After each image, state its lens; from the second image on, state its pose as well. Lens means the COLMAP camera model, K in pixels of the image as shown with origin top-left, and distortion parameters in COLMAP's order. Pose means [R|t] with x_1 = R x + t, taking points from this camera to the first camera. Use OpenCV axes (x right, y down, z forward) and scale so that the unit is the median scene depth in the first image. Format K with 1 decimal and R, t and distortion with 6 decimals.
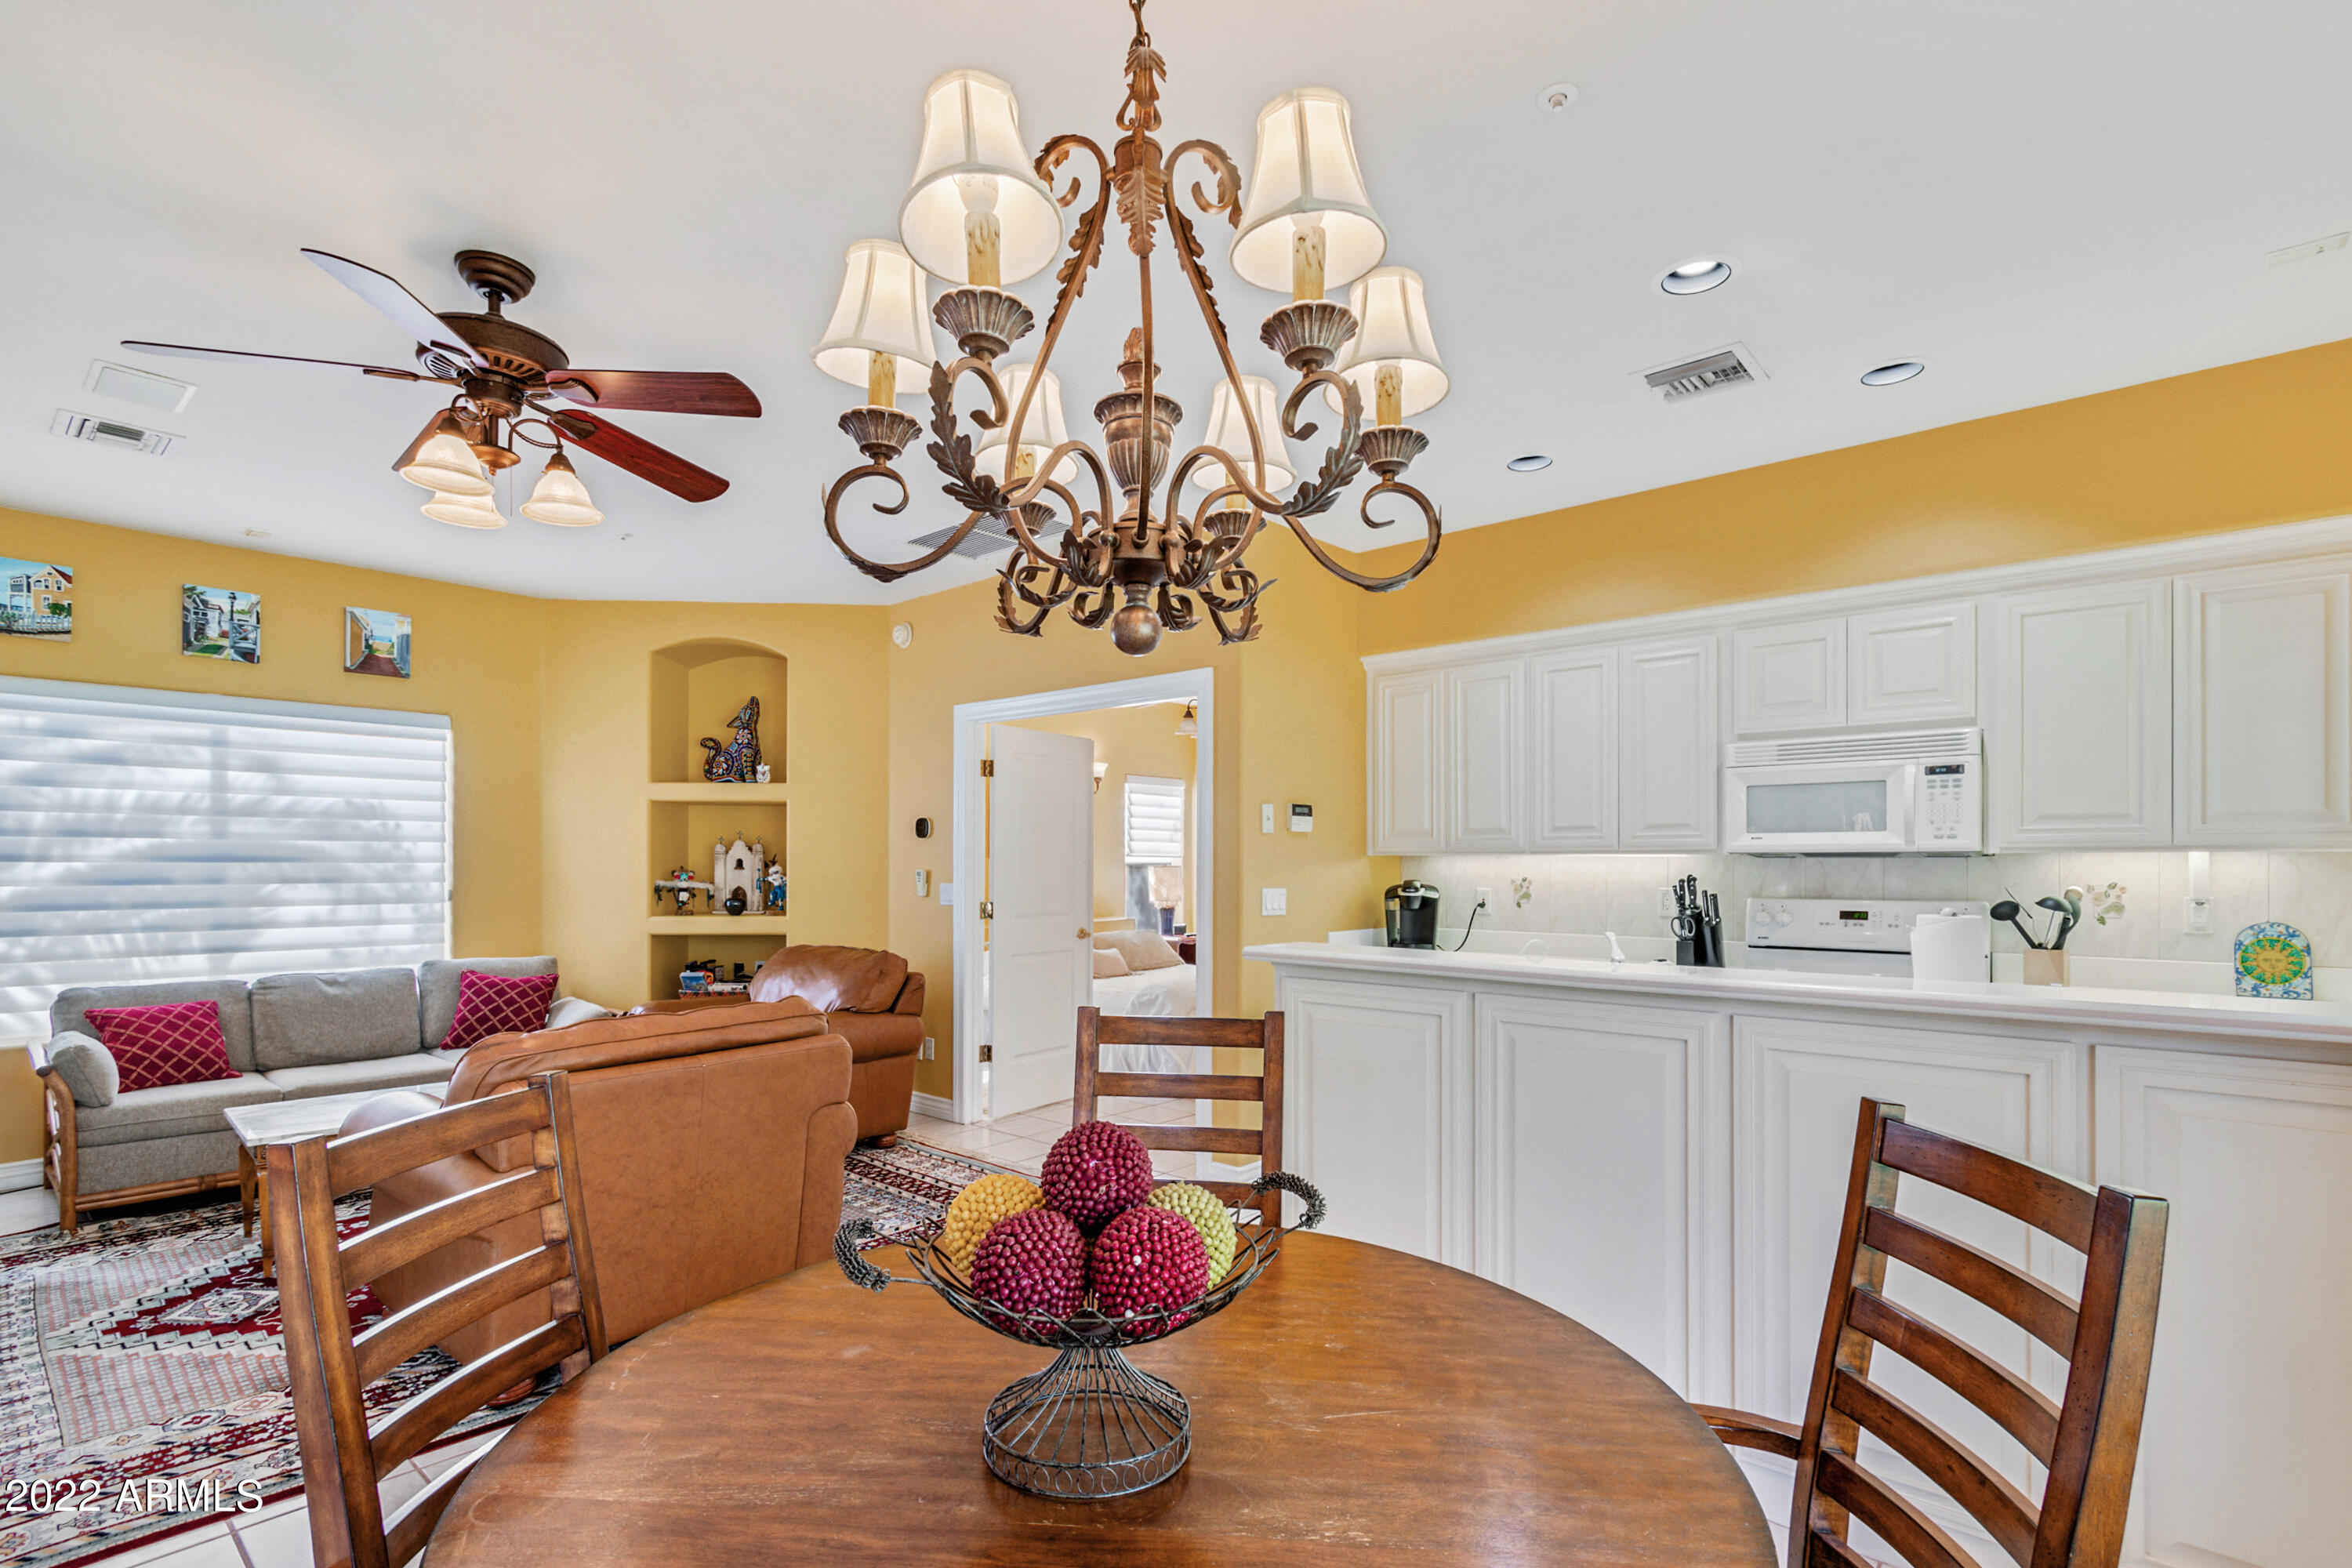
lens RADIAL K [[1100.0, 0, 1174.9], [0, 1100.0, 864.0], [0, 0, 1]] dist [0.000311, 0.000371]
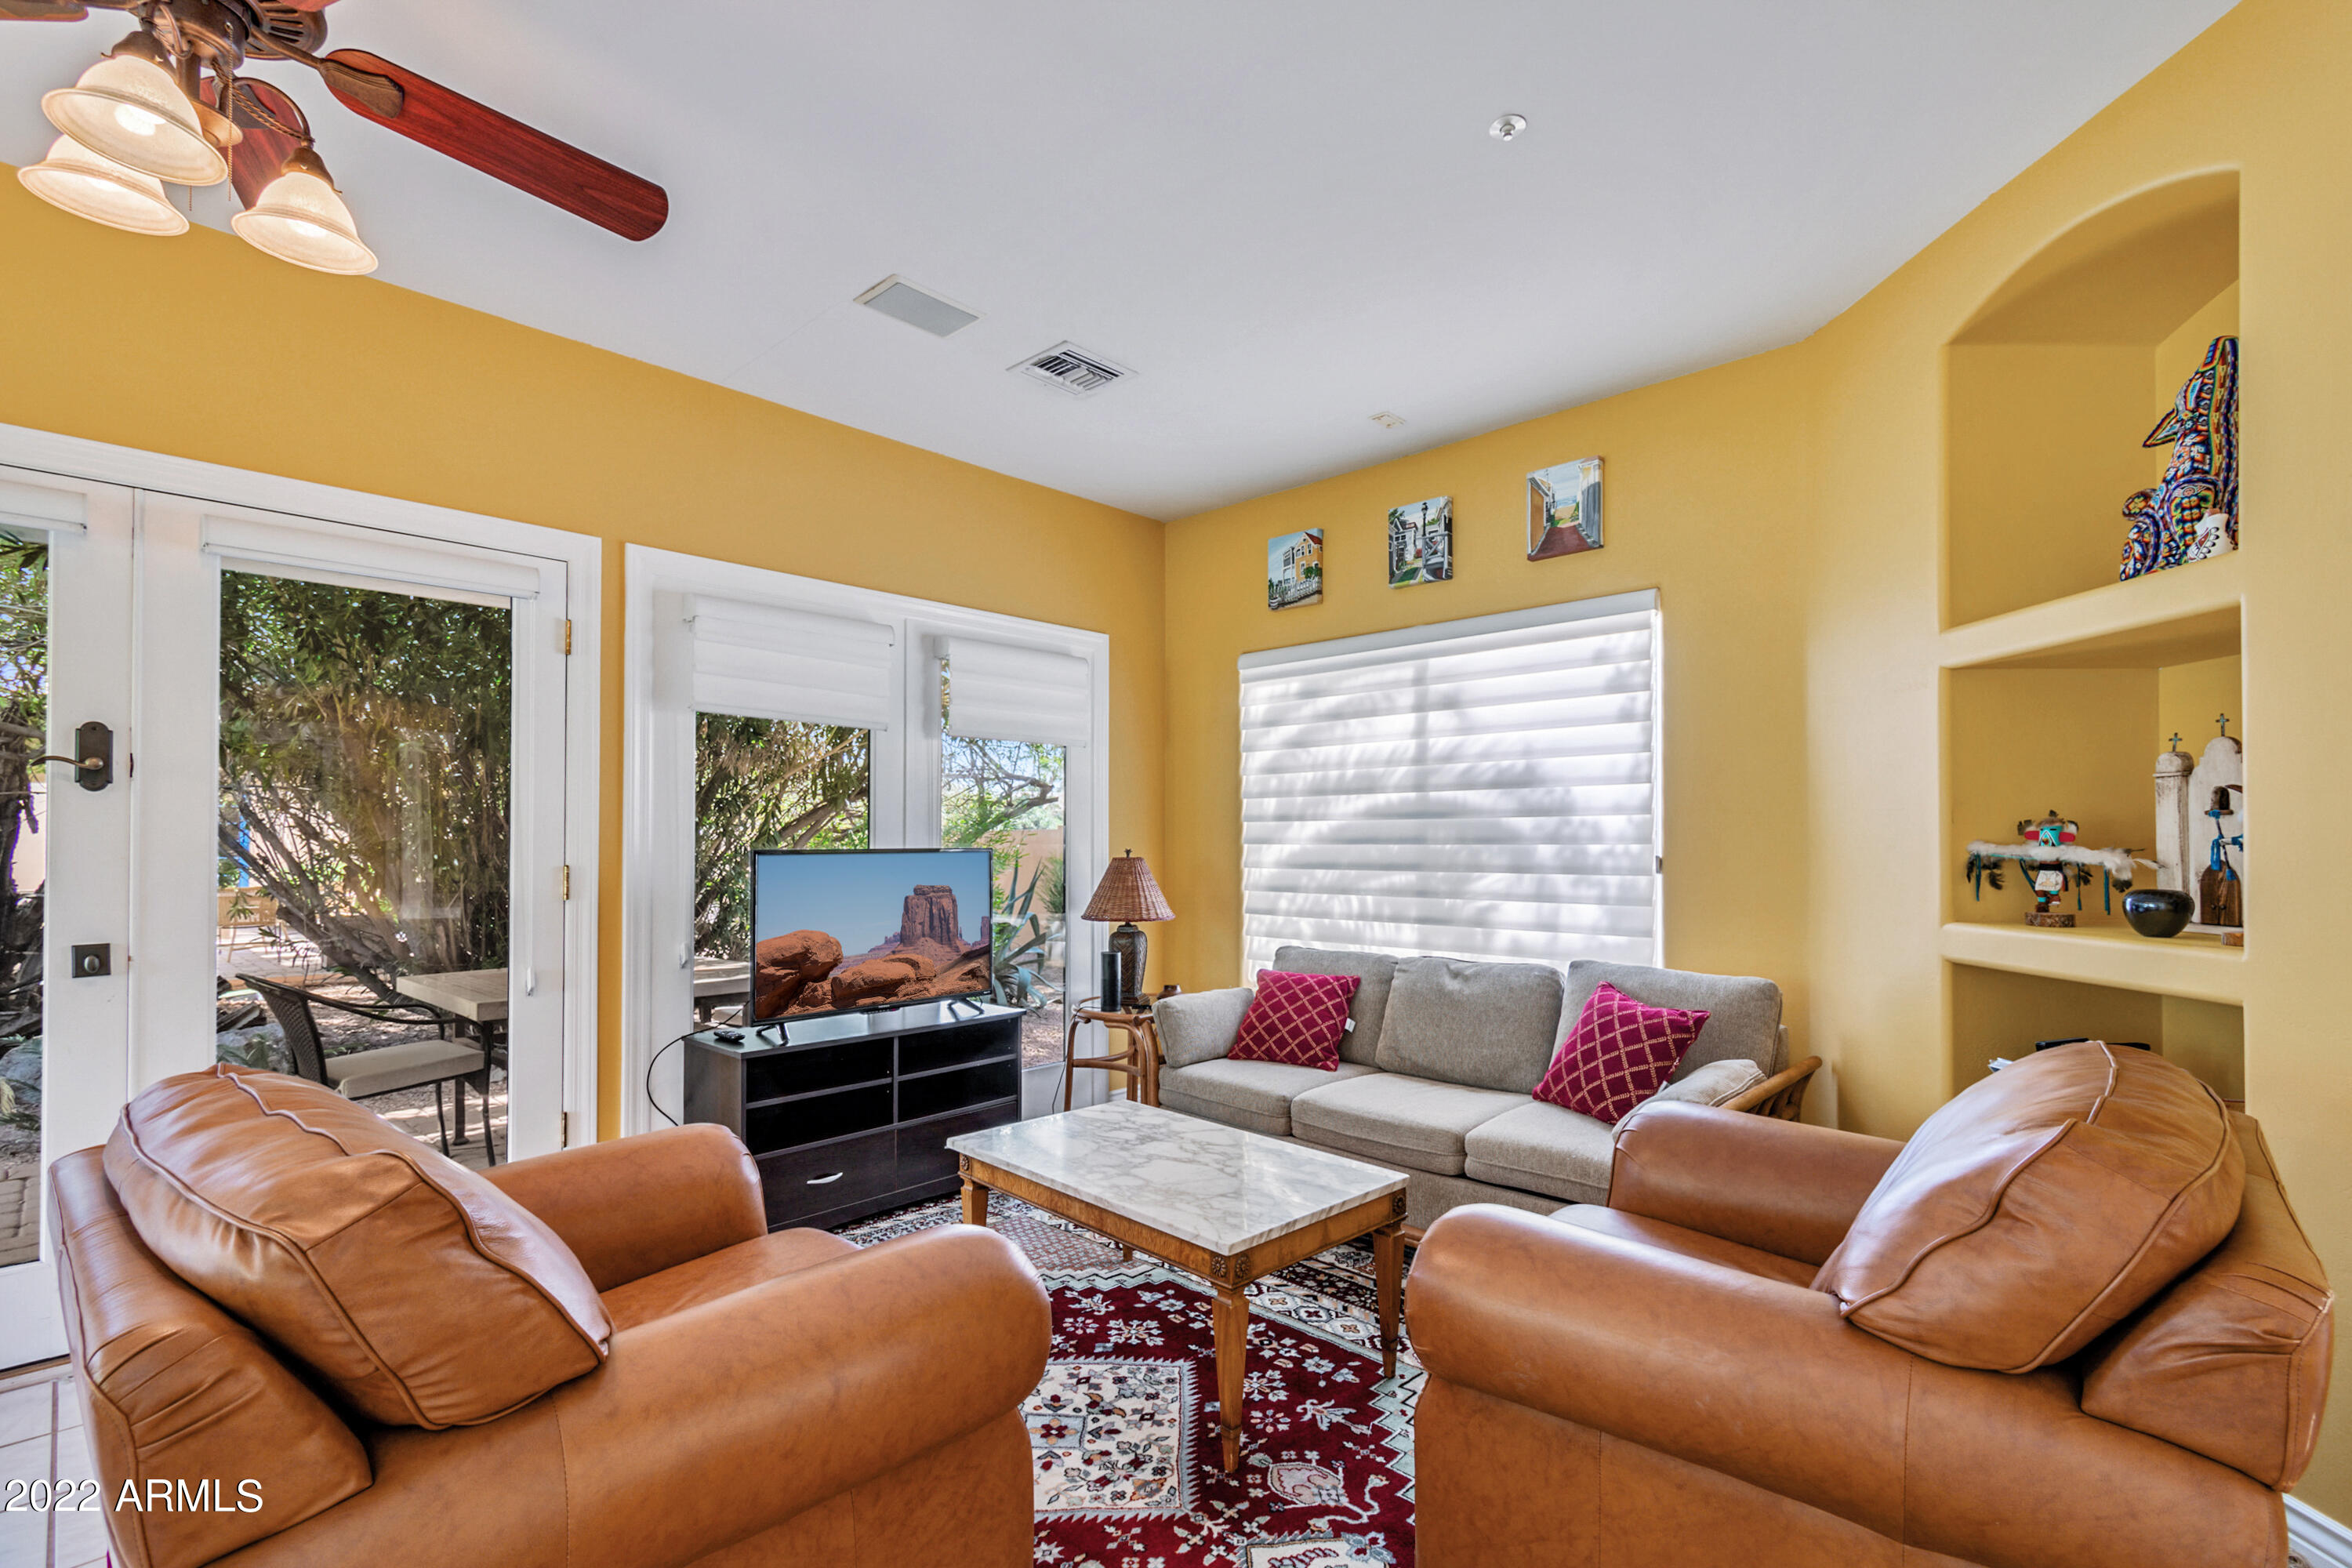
lens RADIAL K [[1067.1, 0, 1105.8], [0, 1067.1, 842.0], [0, 0, 1]] dist [-0.000895, -0.000105]
pose [[-0.036580, 0.000622, -0.999331, -0.020704], [0.003934, 0.999992, 0.000478, 0.015205], [0.999323, -0.003914, -0.036582, 0.789826]]
